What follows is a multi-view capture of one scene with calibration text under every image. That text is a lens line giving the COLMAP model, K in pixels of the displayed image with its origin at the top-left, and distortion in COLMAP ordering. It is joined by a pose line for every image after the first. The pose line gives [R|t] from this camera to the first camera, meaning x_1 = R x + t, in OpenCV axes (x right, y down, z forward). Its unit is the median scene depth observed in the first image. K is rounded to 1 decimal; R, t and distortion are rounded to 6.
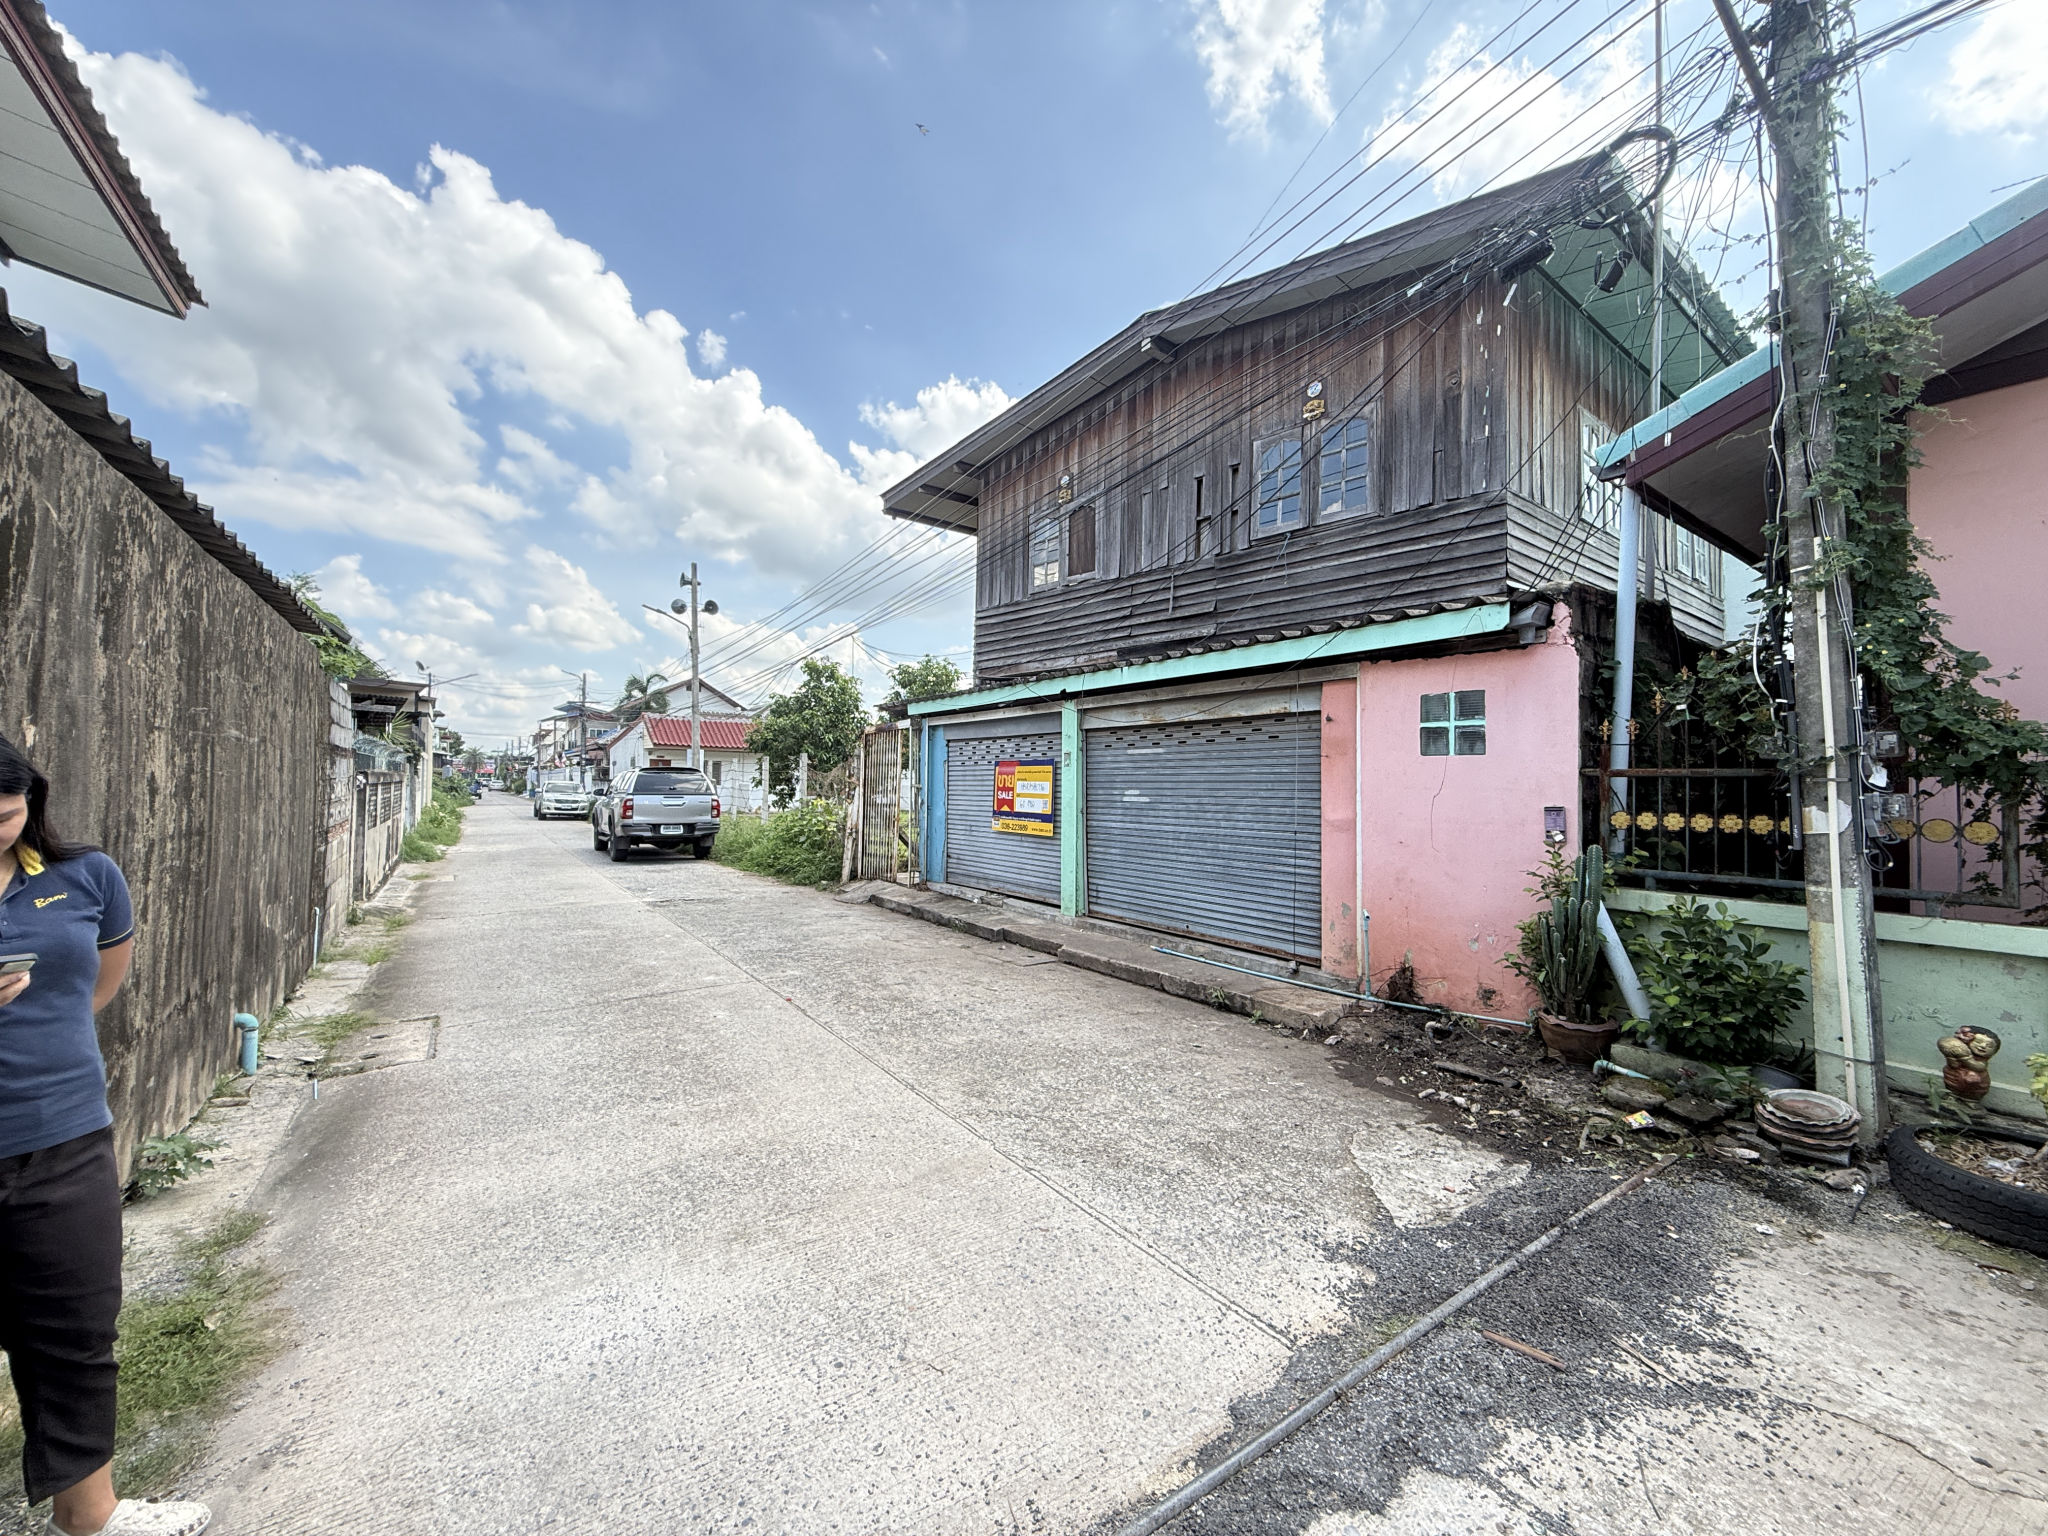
lens RADIAL K [[811.4, 0, 1018.5], [0, 811.4, 768.5], [0, 0, 1]] dist [0.002758, -0.000260]
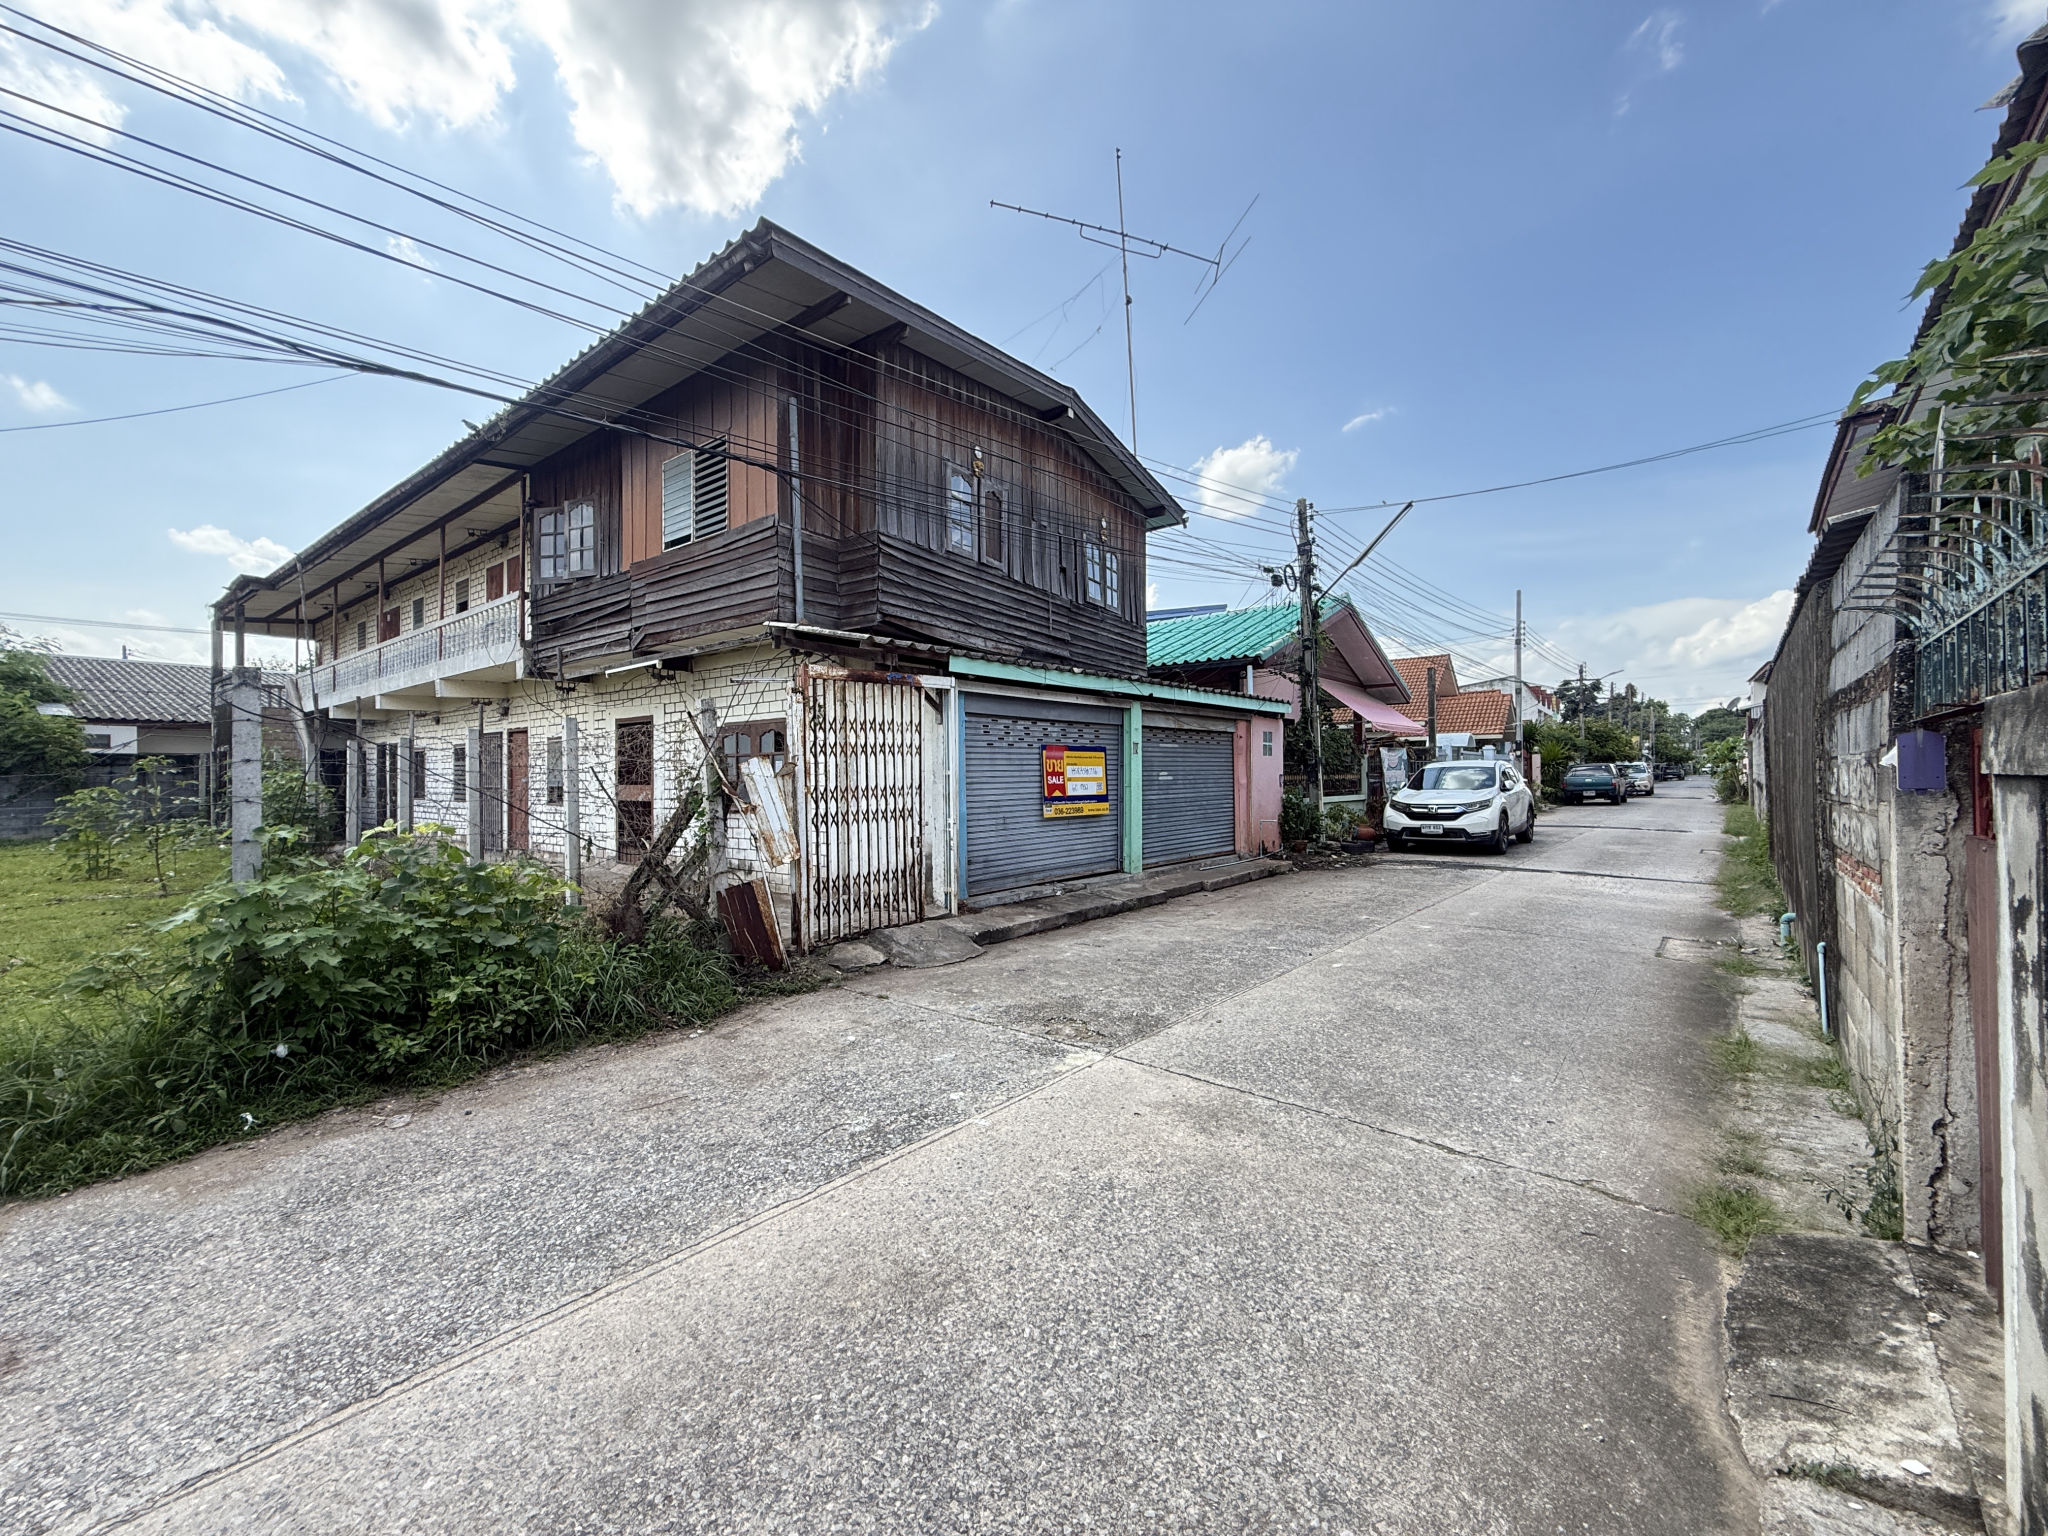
lens RADIAL K [[811.4, 0, 1018.5], [0, 811.4, 768.5], [0, 0, 1]] dist [0.002758, -0.000260]
pose [[-0.251899, -0.001609, 0.967752, -1.079274], [-0.012517, 0.999920, -0.001596, 0.023685], [-0.967673, -0.012516, -0.251899, 1.460742]]
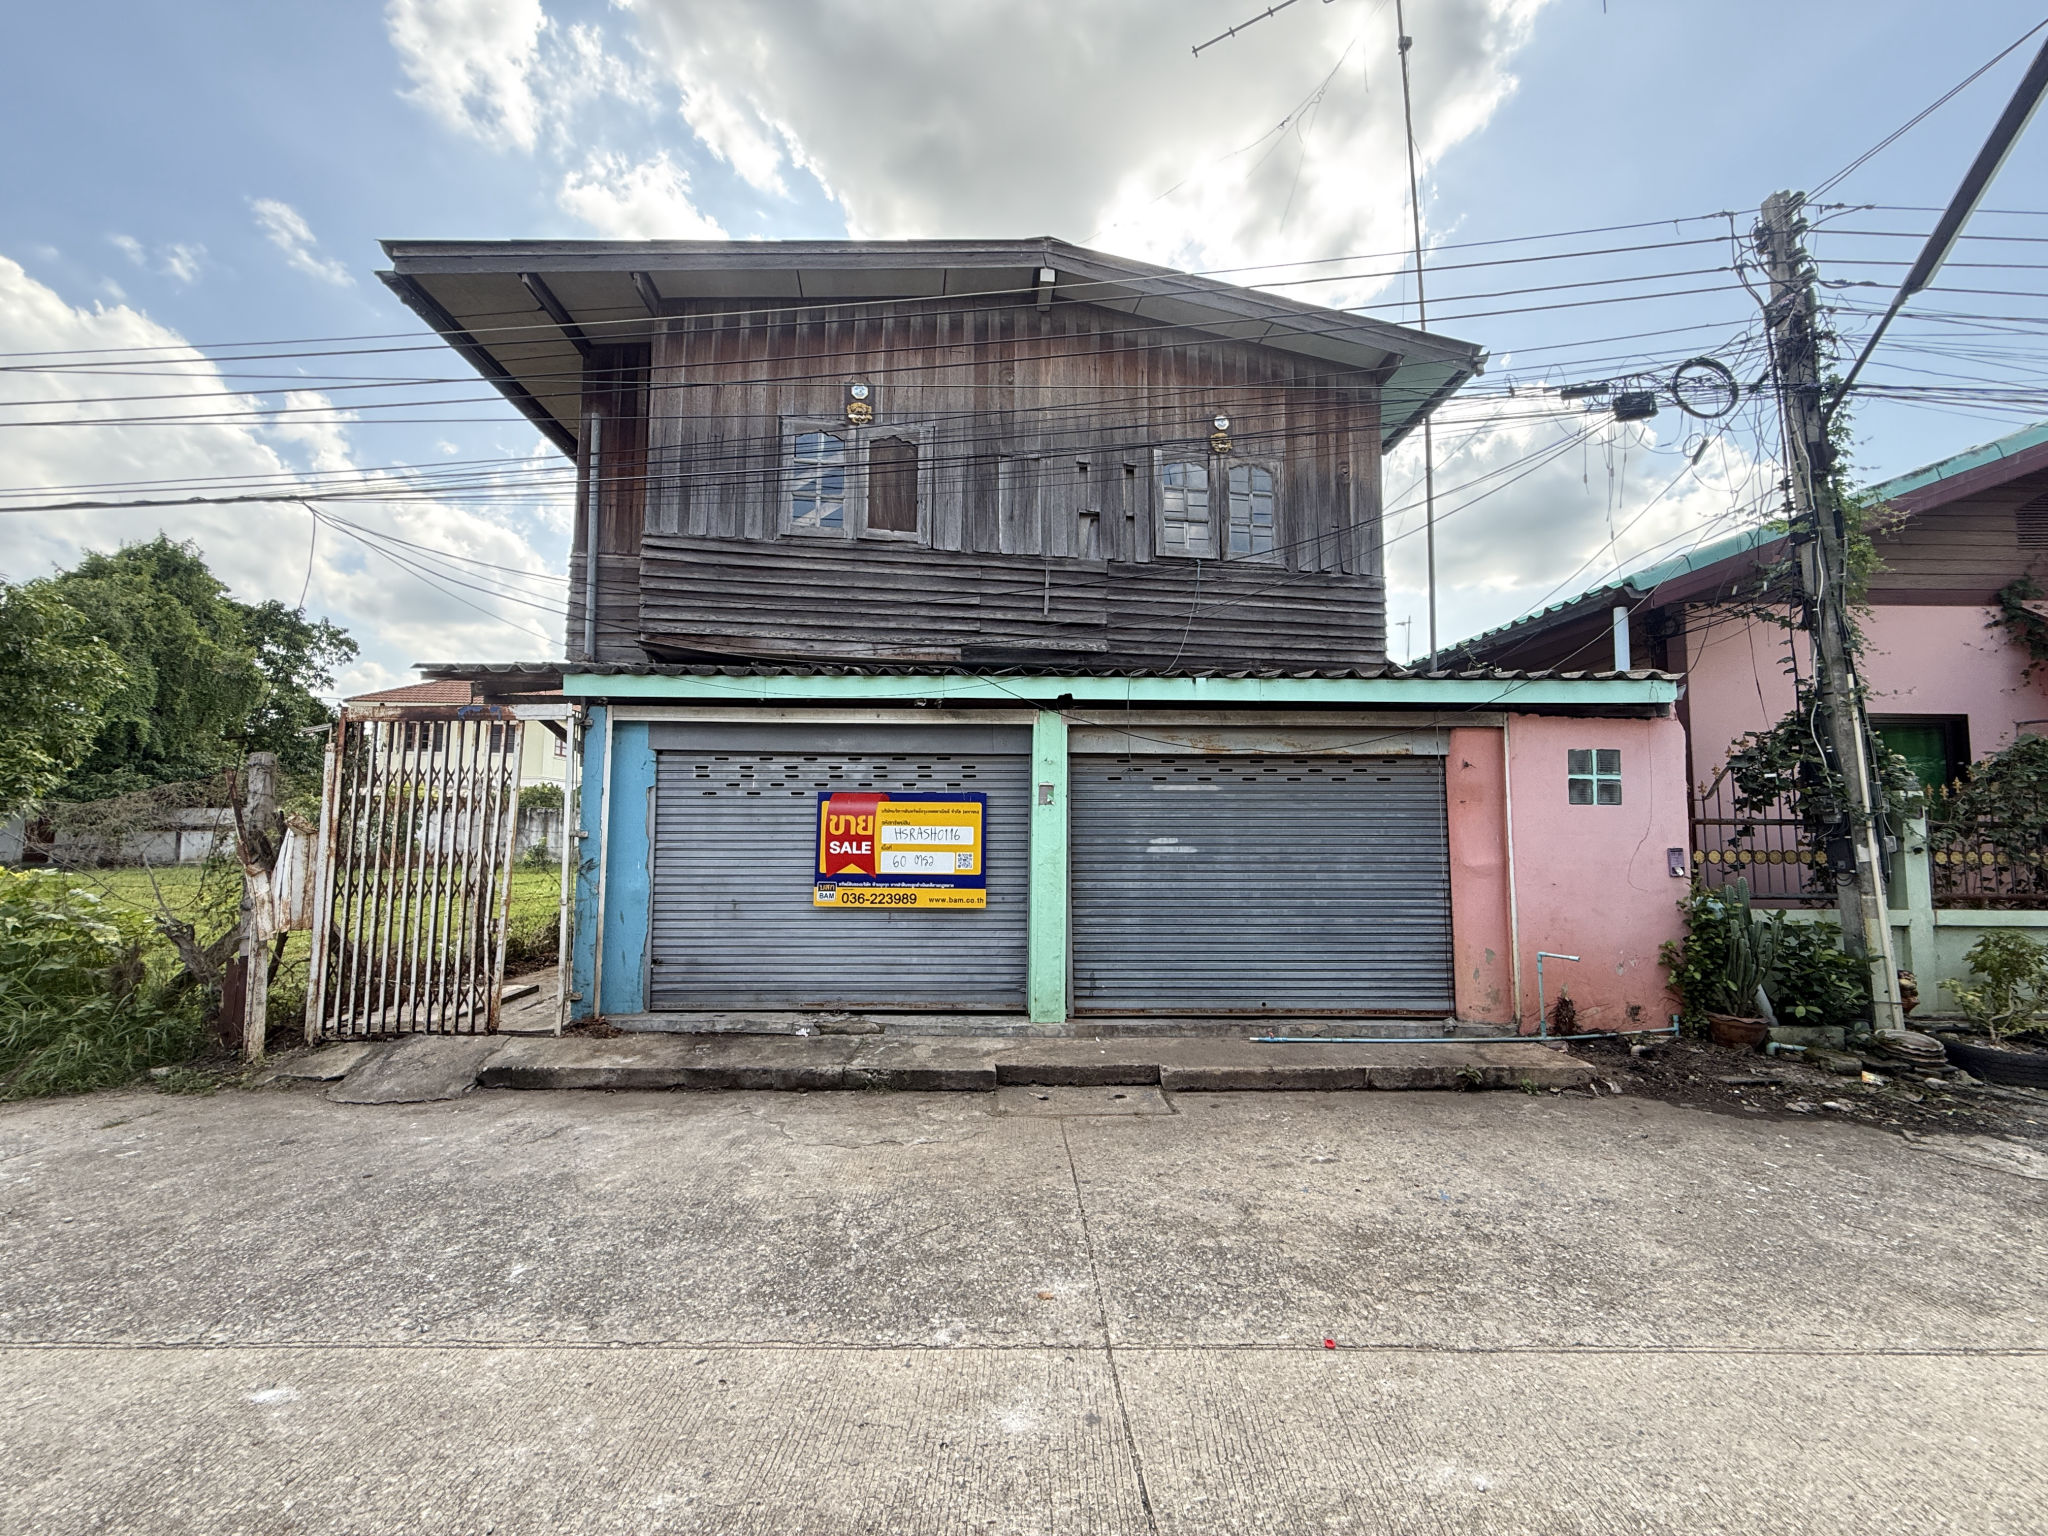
lens RADIAL K [[811.4, 0, 1018.5], [0, 811.4, 768.5], [0, 0, 1]] dist [0.002758, -0.000260]
pose [[0.558547, 0.053612, 0.827738, -0.520166], [-0.015855, 0.998417, -0.053968, 0.004350], [-0.829321, 0.017020, 0.558513, 0.619865]]
